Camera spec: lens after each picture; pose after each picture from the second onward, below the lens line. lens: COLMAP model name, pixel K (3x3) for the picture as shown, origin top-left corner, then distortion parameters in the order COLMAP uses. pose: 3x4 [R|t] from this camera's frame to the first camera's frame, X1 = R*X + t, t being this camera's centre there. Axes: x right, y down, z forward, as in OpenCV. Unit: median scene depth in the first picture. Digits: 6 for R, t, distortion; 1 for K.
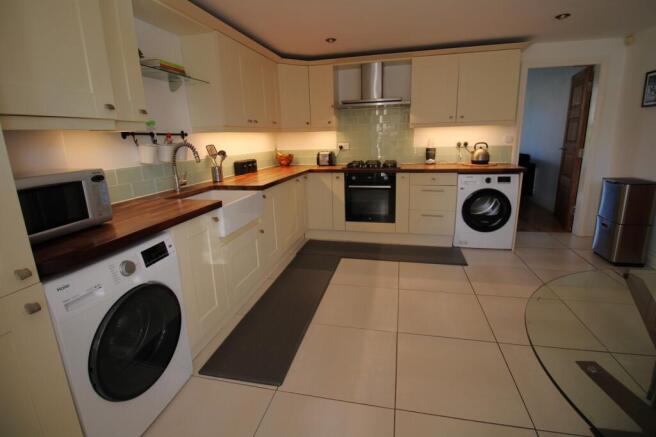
lens RADIAL K [[315.8, 0, 329.2], [0, 315.8, 216.5], [0, 0, 1]] dist [-0.004235, -0.000424]
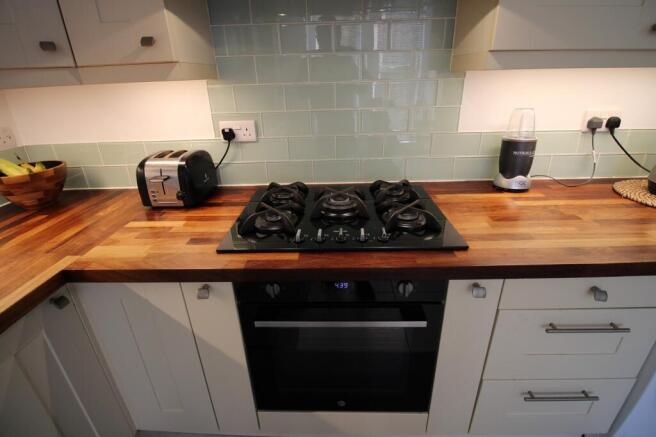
lens RADIAL K [[309.1, 0, 329.1], [0, 309.1, 217.0], [0, 0, 1]] dist [-0.008080, -0.000496]
pose [[0.979885, -0.083418, 0.181292, 0.077854], [0.050352, 0.982399, 0.179879, -0.204106], [-0.193106, -0.167132, 0.966839, 0.727617]]
